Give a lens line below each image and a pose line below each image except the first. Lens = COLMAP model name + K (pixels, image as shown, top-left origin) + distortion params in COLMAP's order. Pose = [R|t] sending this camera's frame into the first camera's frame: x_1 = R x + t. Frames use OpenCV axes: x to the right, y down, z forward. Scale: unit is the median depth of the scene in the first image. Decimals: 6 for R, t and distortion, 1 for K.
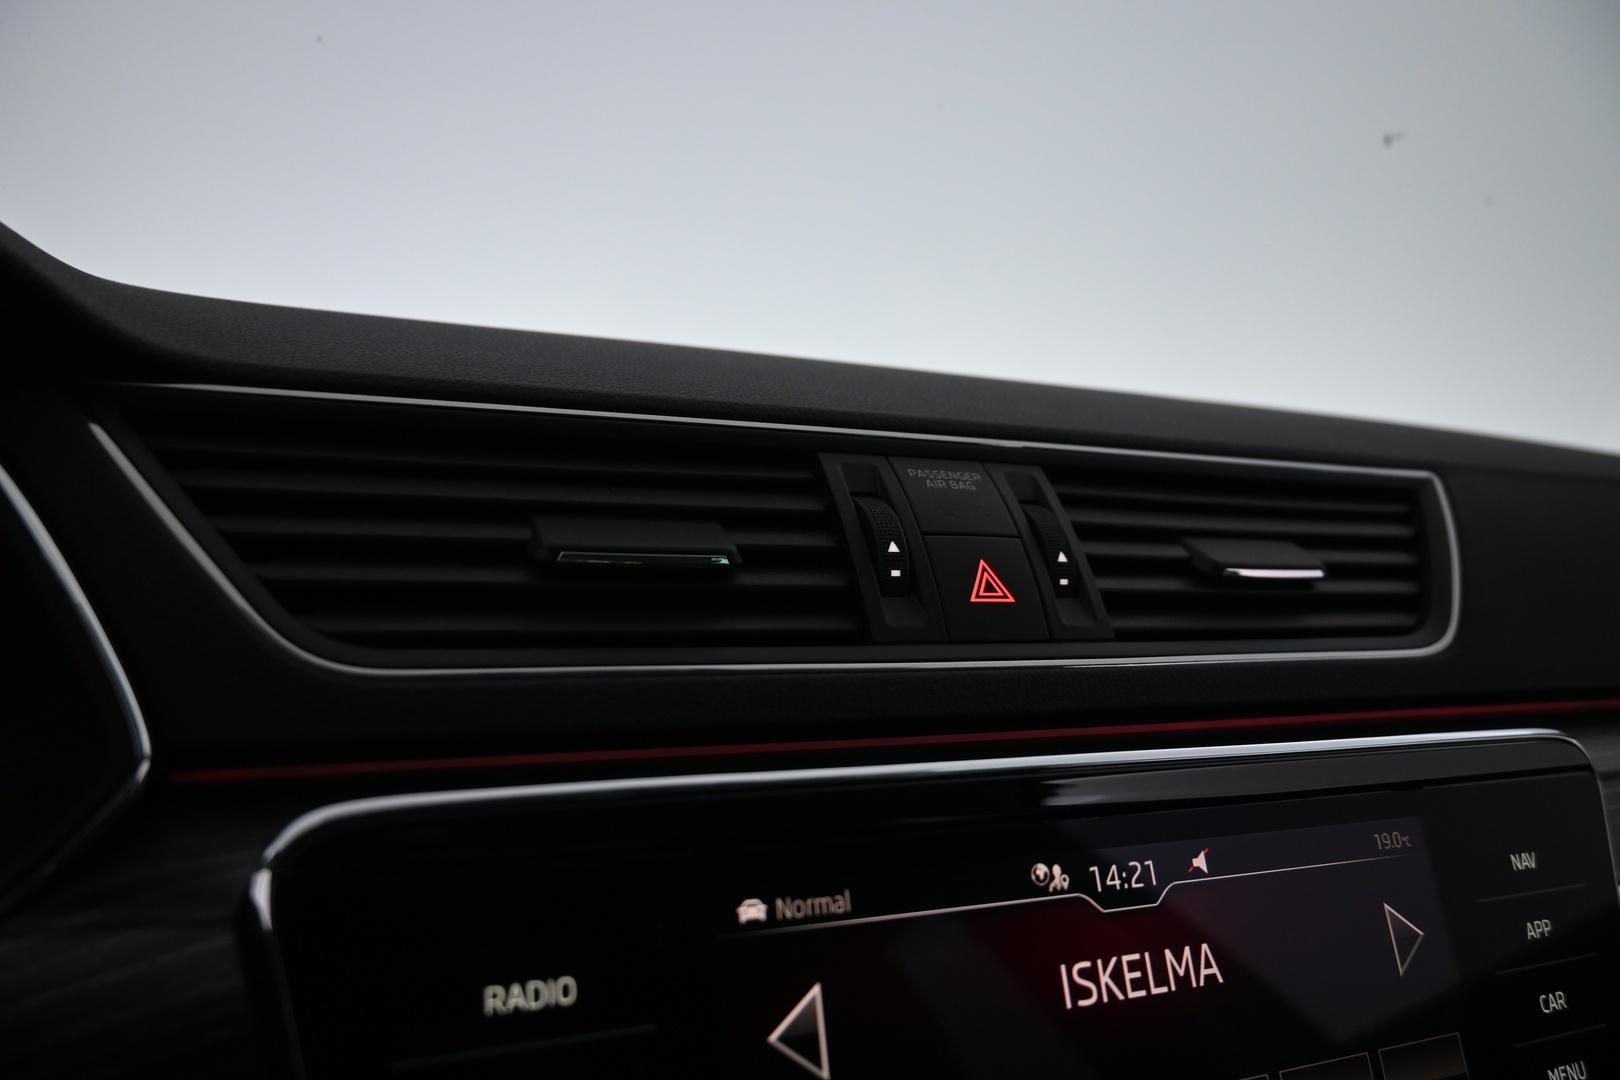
lens RADIAL K [[1177.9, 0, 810.0], [0, 1177.9, 540.0], [0, 0, 1]] dist [-0.000231, -0.004510]
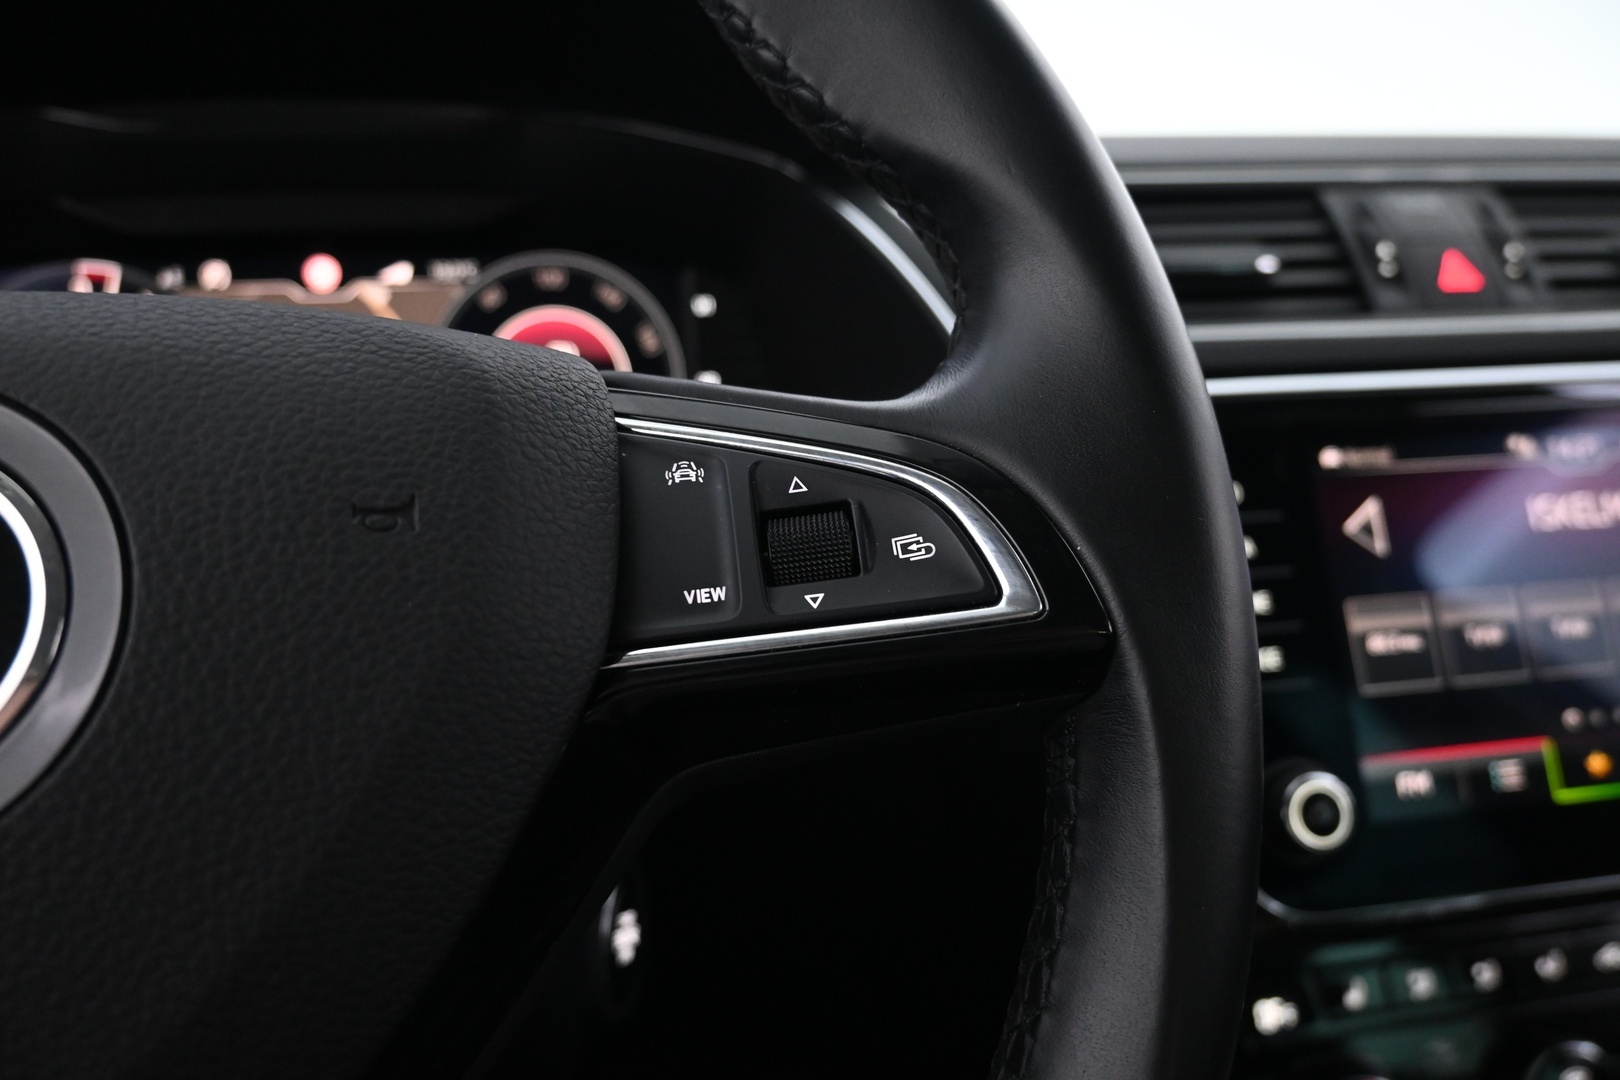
lens RADIAL K [[1177.9, 0, 810.0], [0, 1177.9, 540.0], [0, 0, 1]] dist [-0.000231, -0.004510]
pose [[0.967080, -0.033670, -0.252234, -0.297757], [0.068713, 0.988940, 0.131439, 0.138614], [0.245019, -0.144444, 0.958698, -0.682941]]
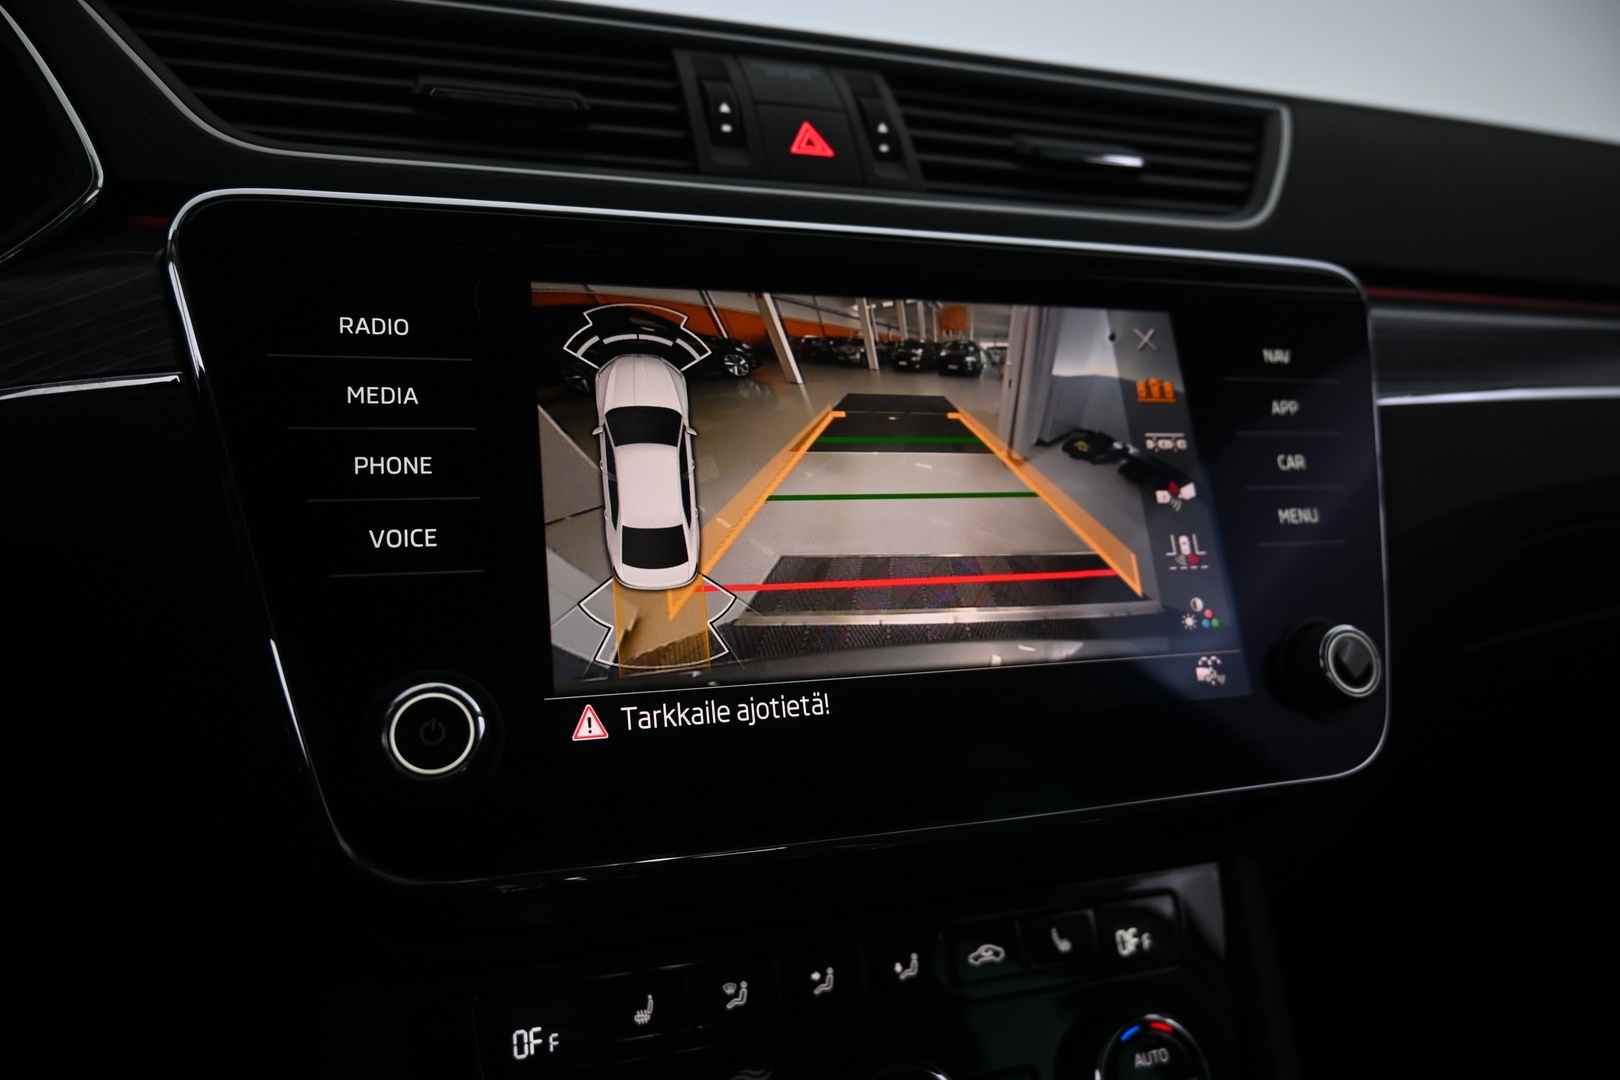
lens RADIAL K [[1177.9, 0, 810.0], [0, 1177.9, 540.0], [0, 0, 1]] dist [-0.000231, -0.004510]
pose [[0.995740, -0.030594, -0.086978, 0.292013], [0.035796, 0.997623, 0.058881, 0.444810], [0.084969, -0.061743, 0.994469, -0.252509]]
